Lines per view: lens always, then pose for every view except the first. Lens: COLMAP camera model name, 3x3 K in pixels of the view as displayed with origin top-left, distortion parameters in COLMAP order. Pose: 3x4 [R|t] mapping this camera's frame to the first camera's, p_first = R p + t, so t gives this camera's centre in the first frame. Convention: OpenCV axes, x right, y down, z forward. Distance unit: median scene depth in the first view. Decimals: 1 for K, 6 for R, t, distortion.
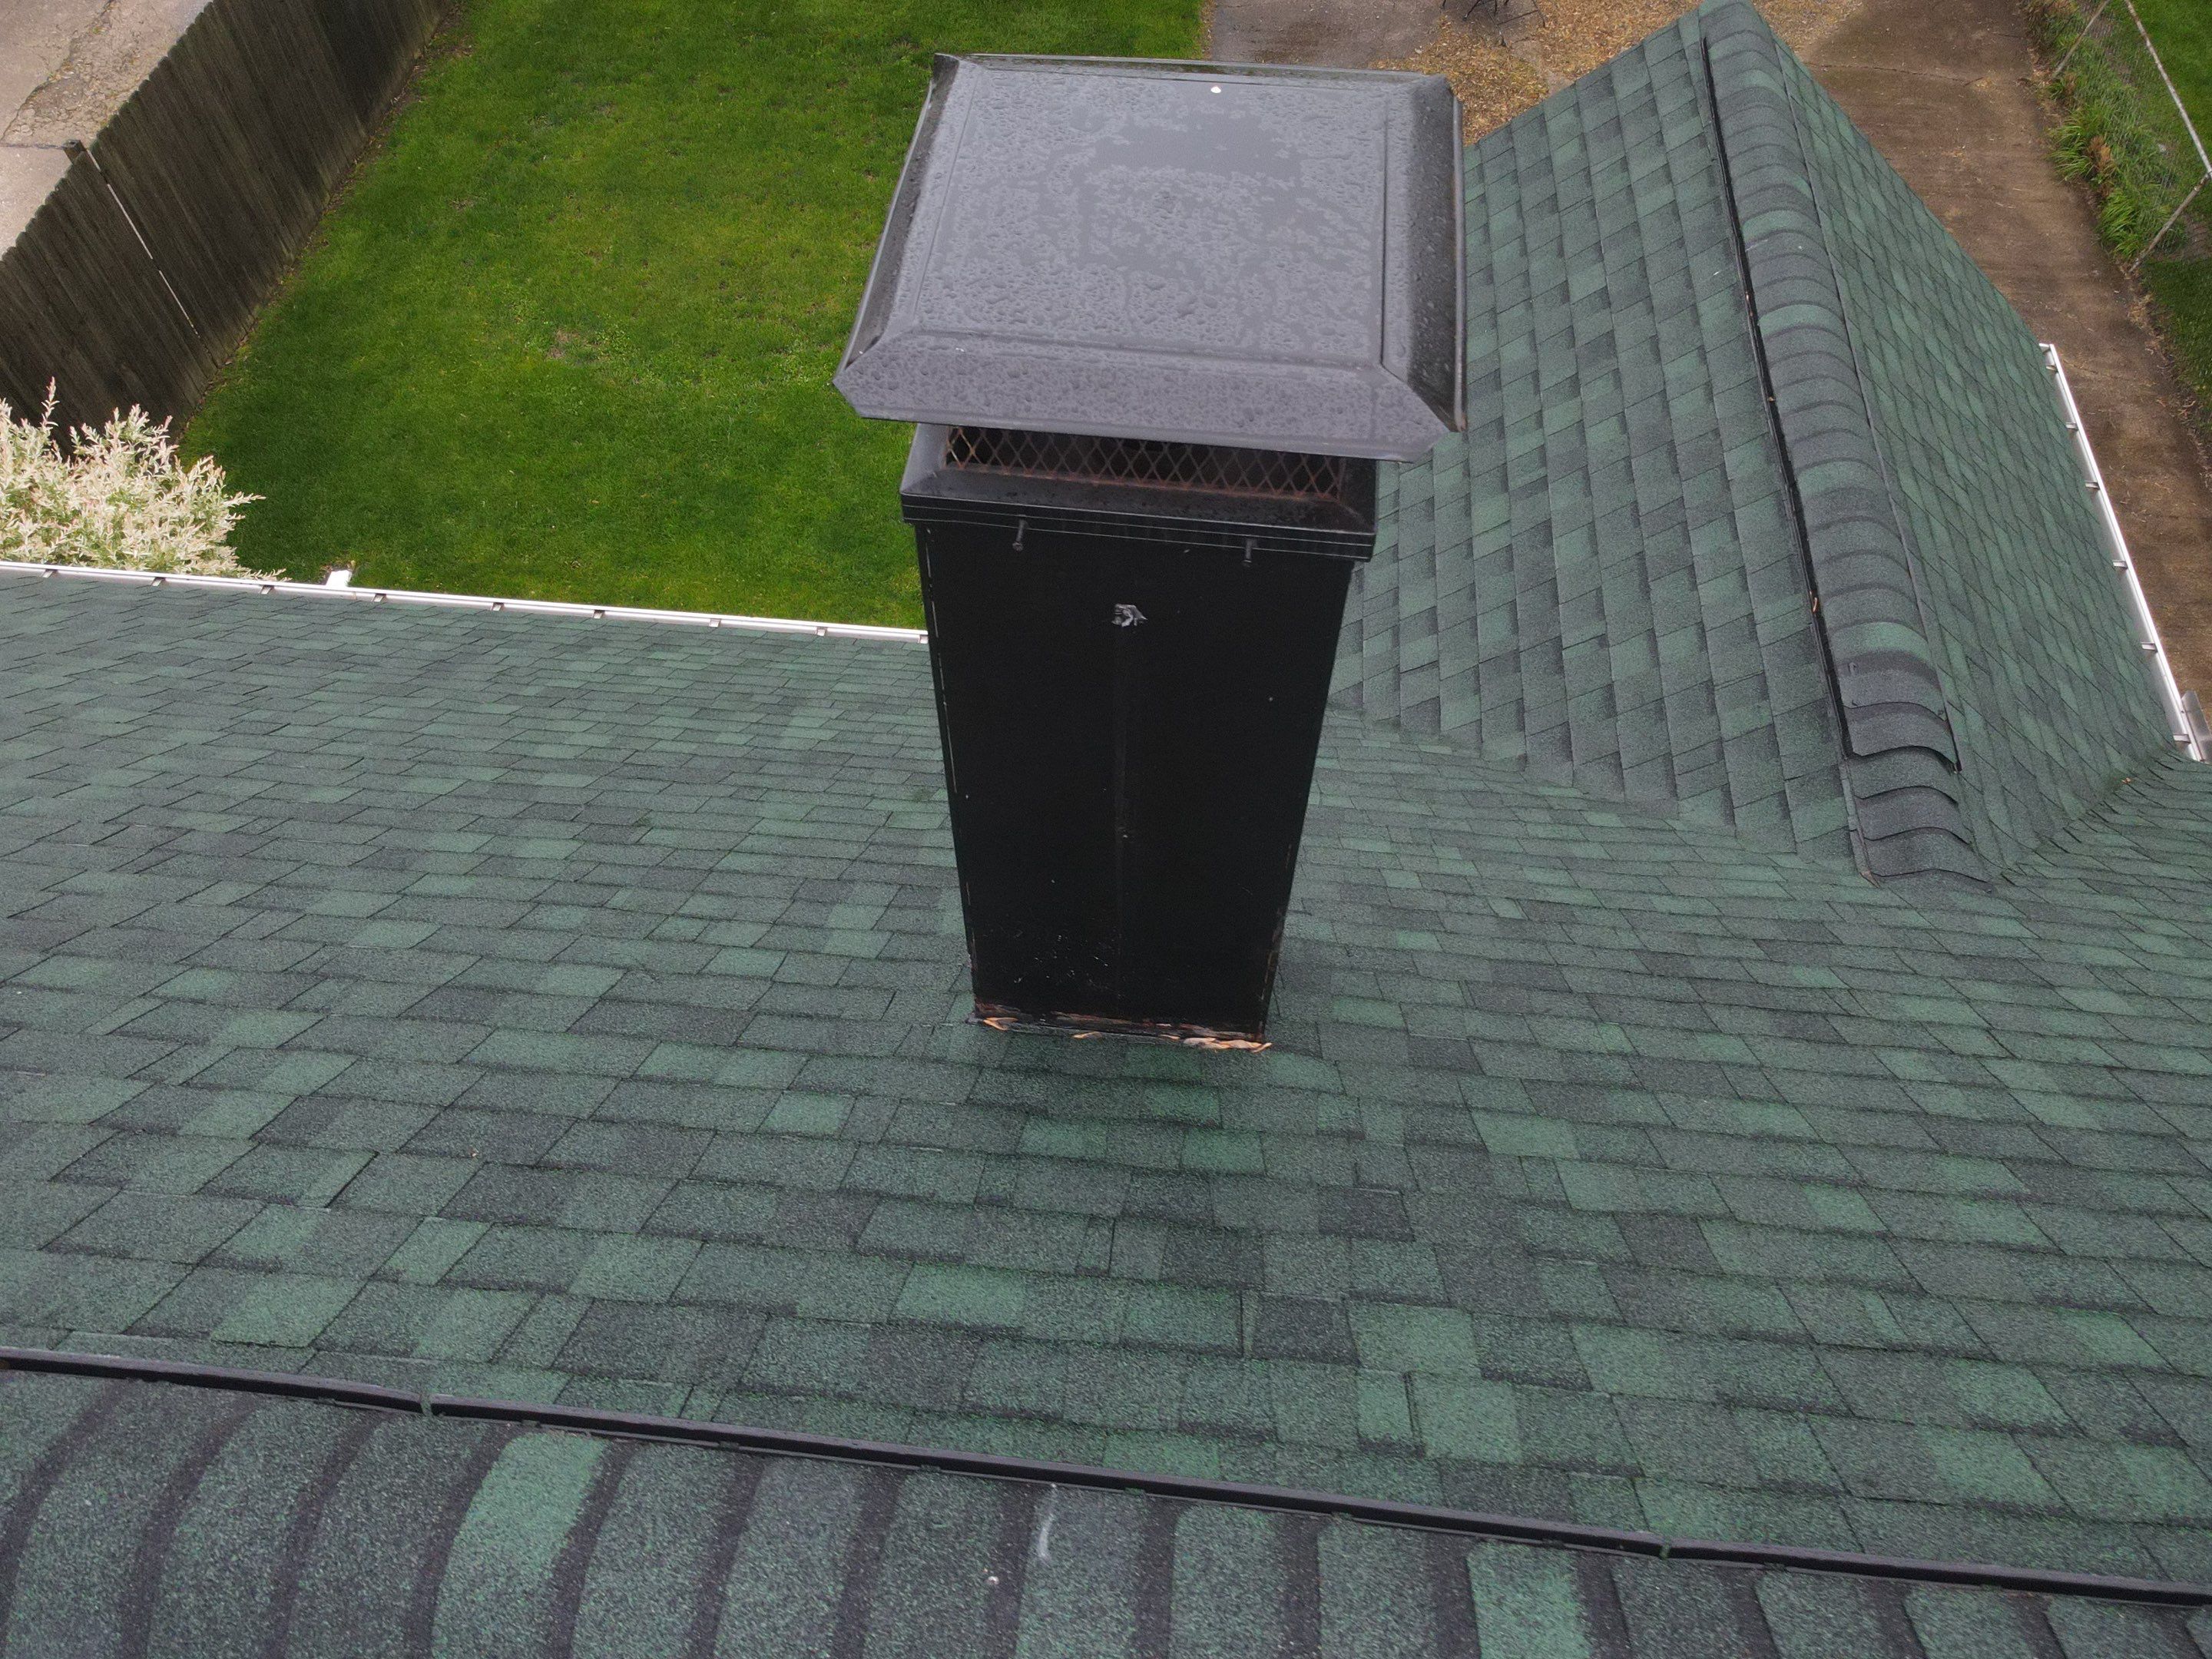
lens RADIAL K [[1608.6, 0, 1108.0], [0, 1608.6, 816.2], [0, 0, 1]] dist [-0.001543, 0.002911]
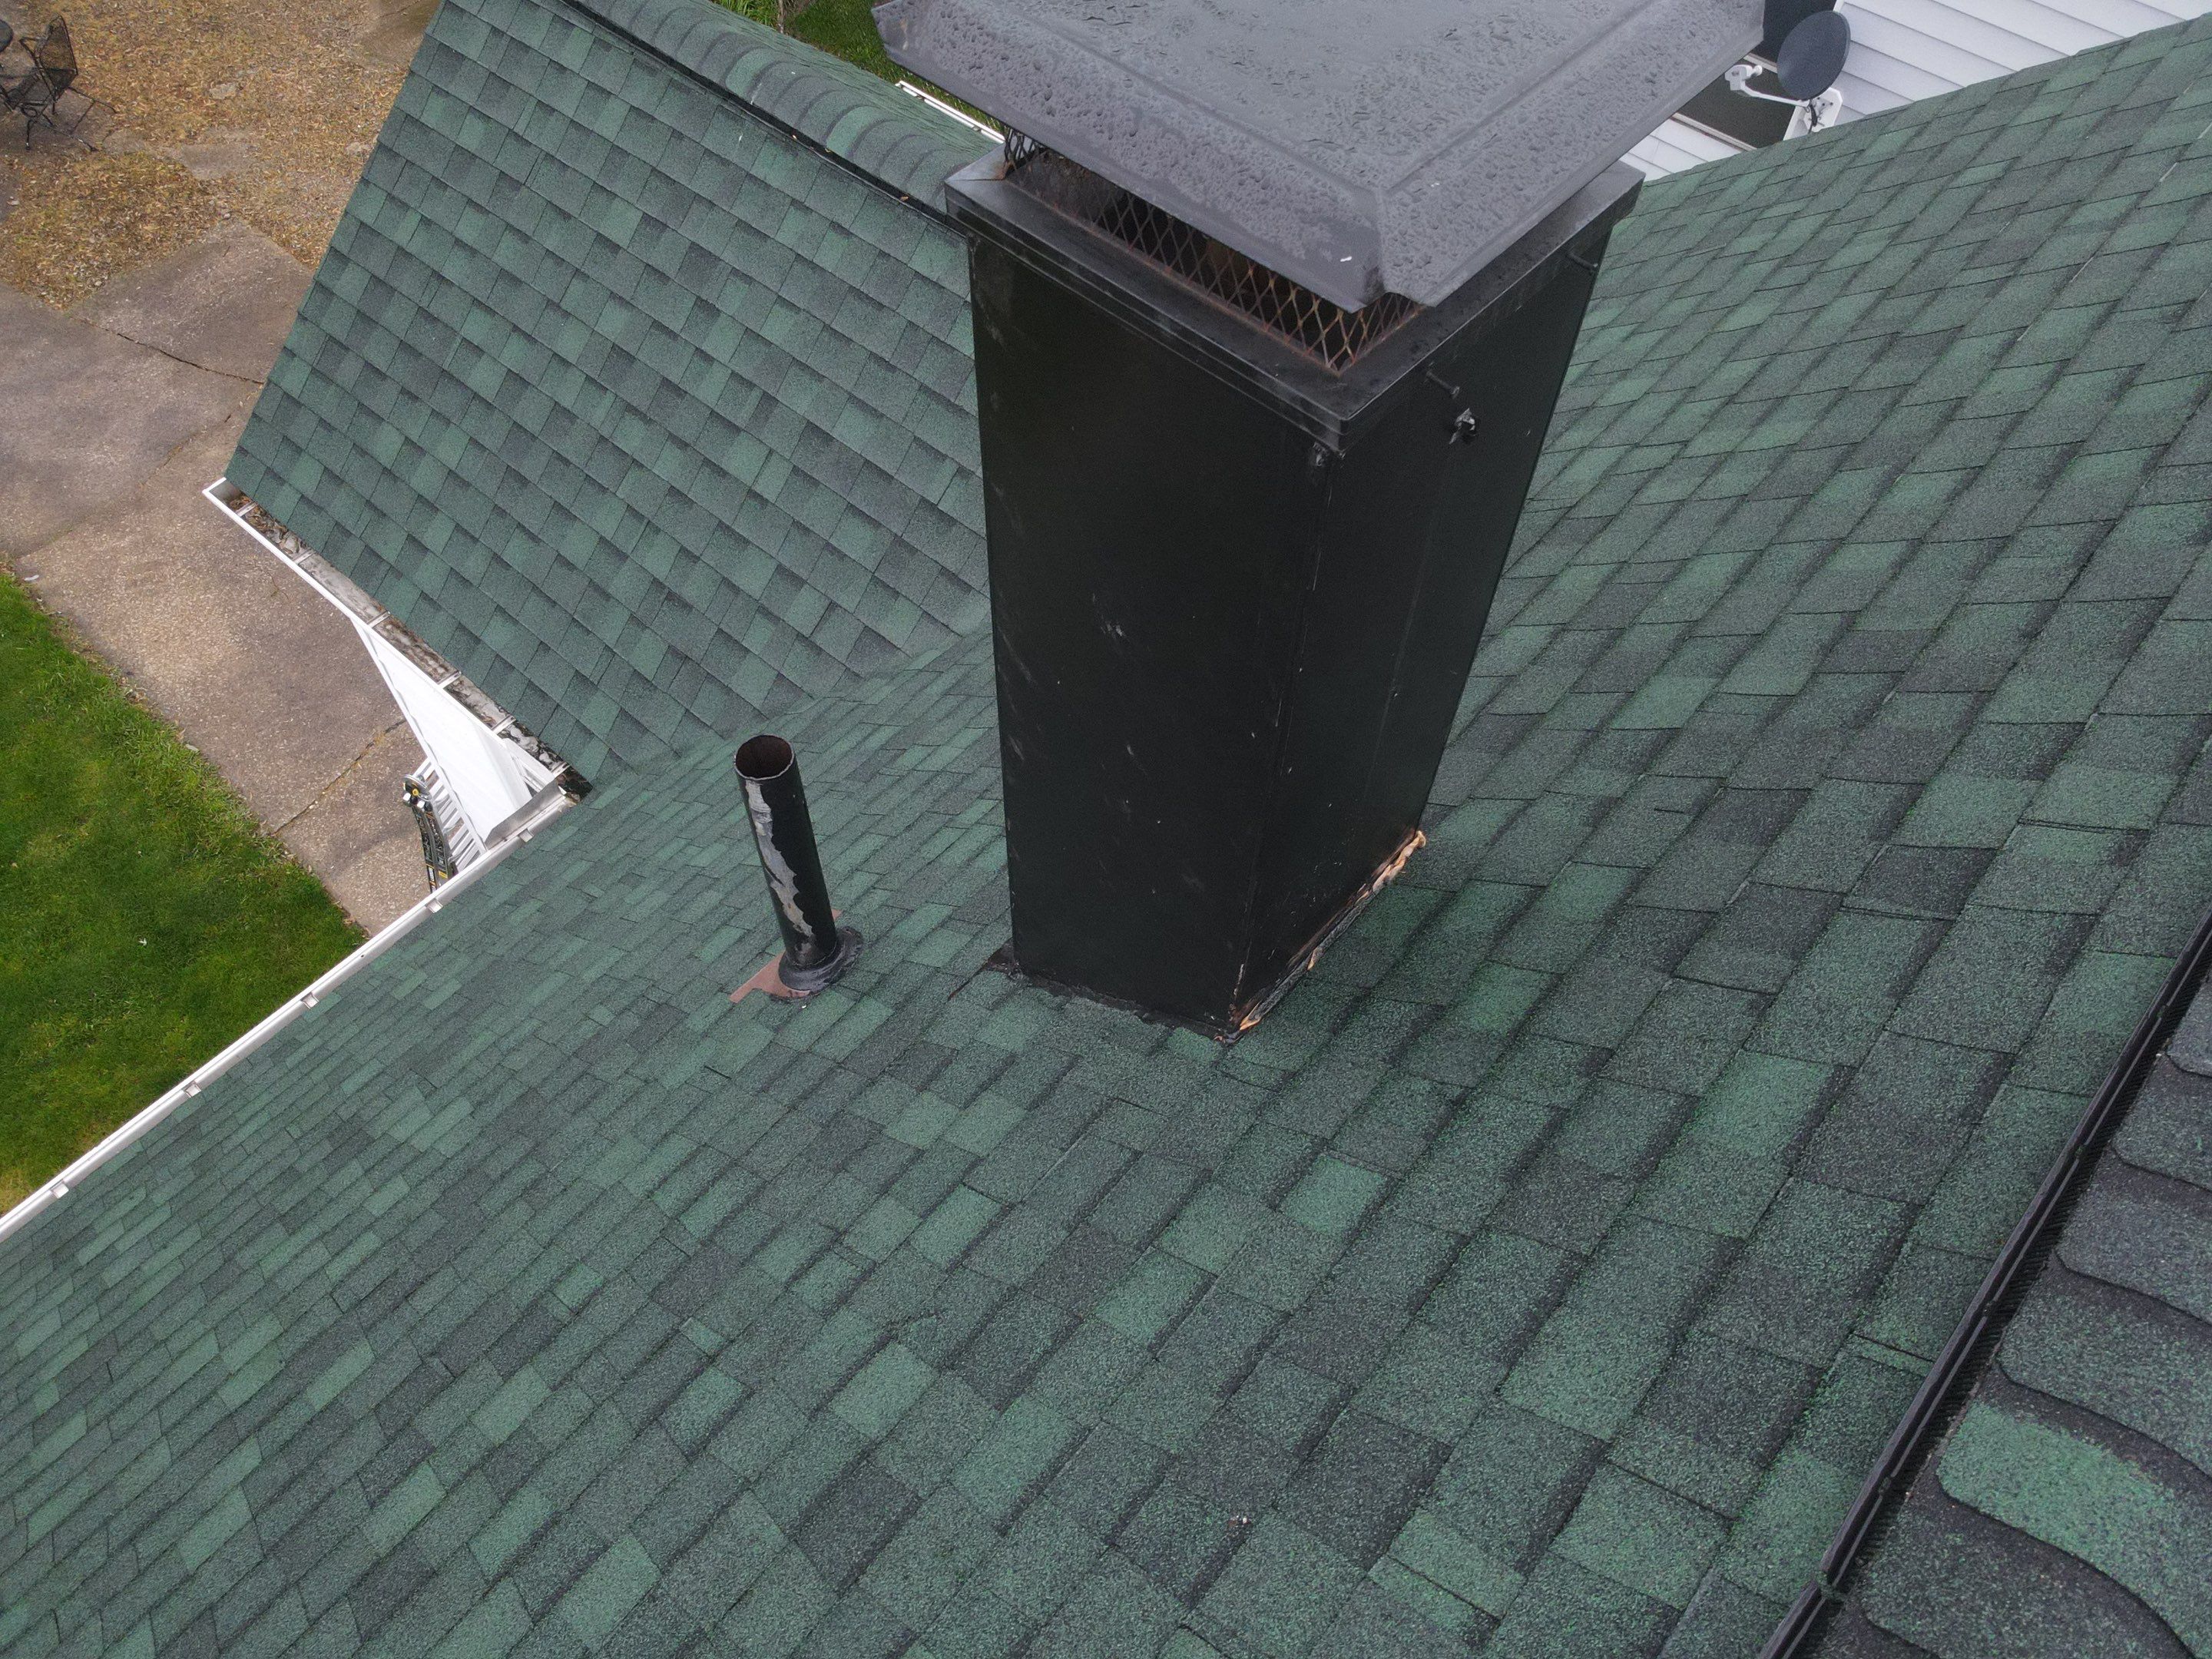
lens RADIAL K [[1608.6, 0, 1108.0], [0, 1608.6, 816.2], [0, 0, 1]] dist [-0.001543, 0.002911]
pose [[0.585453, -0.667842, 0.459600, -0.239692], [0.659278, 0.722123, 0.209503, -0.103319], [-0.471803, 0.180350, 0.863062, 0.126484]]
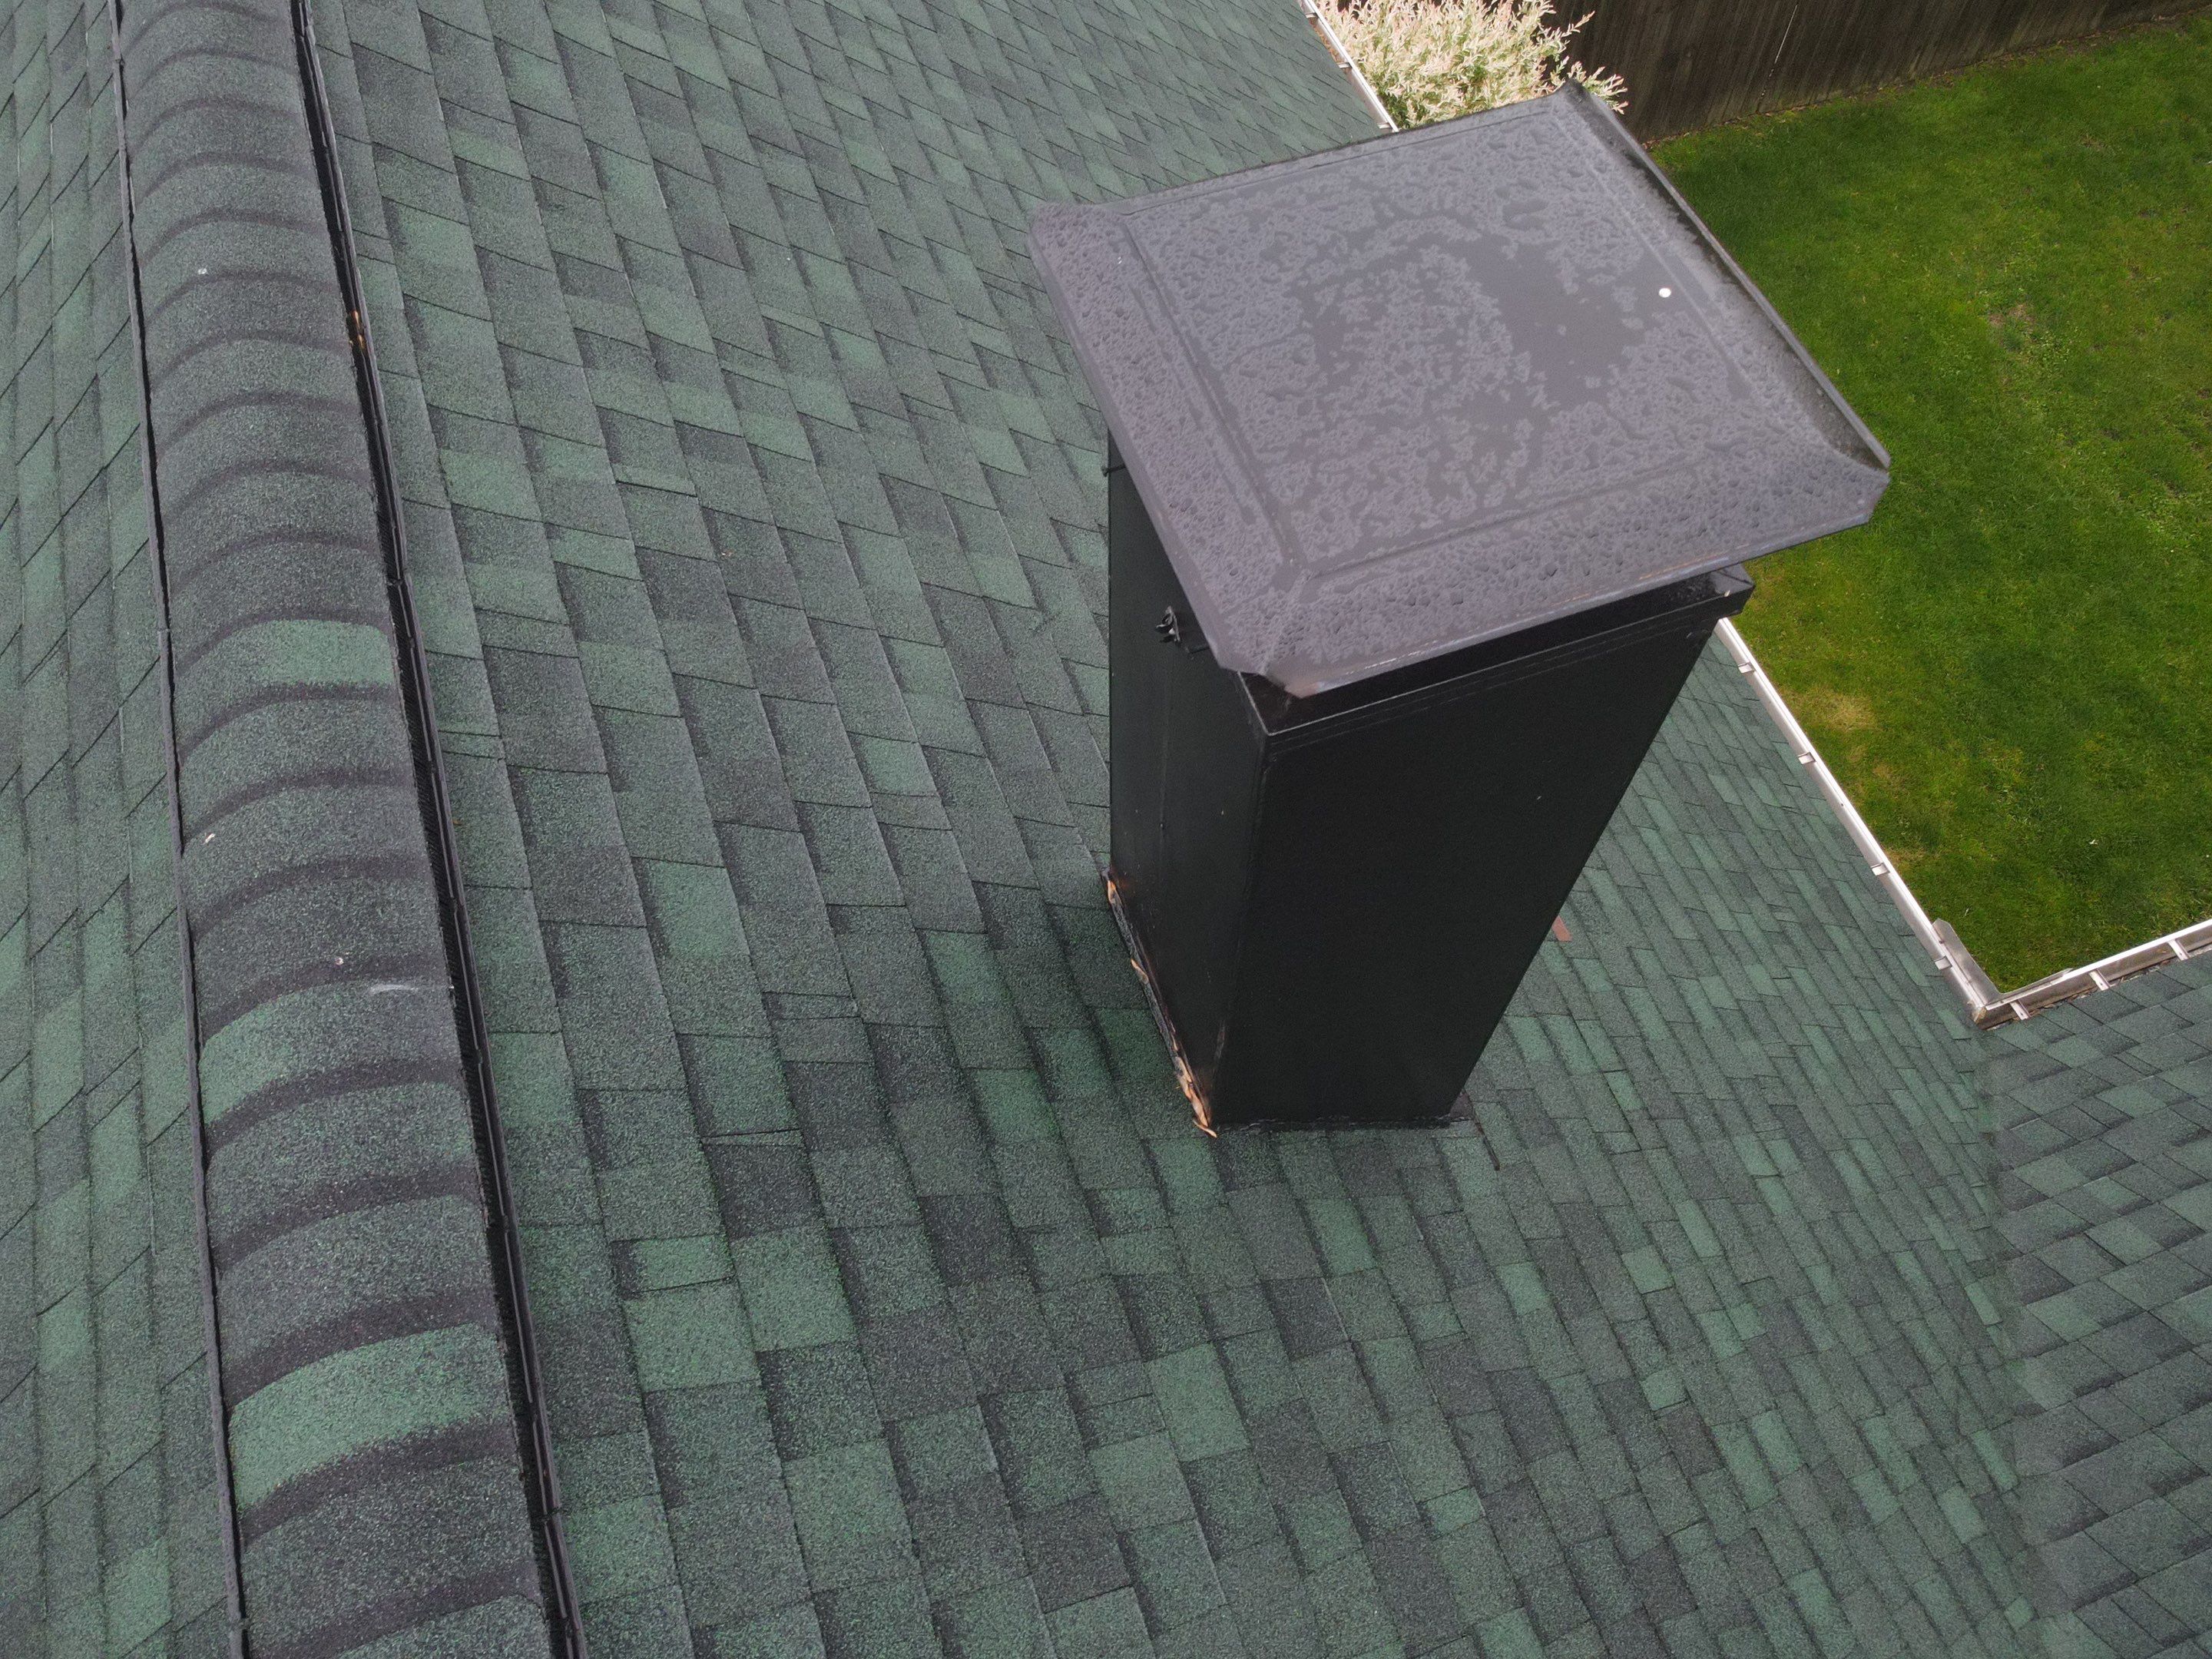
lens RADIAL K [[1608.6, 0, 1108.0], [0, 1608.6, 816.2], [0, 0, 1]] dist [-0.001543, 0.002911]
pose [[0.426383, 0.786756, -0.446331, 0.183785], [-0.739861, 0.587216, 0.328303, -0.123110], [0.520388, 0.190240, 0.832469, 0.074111]]
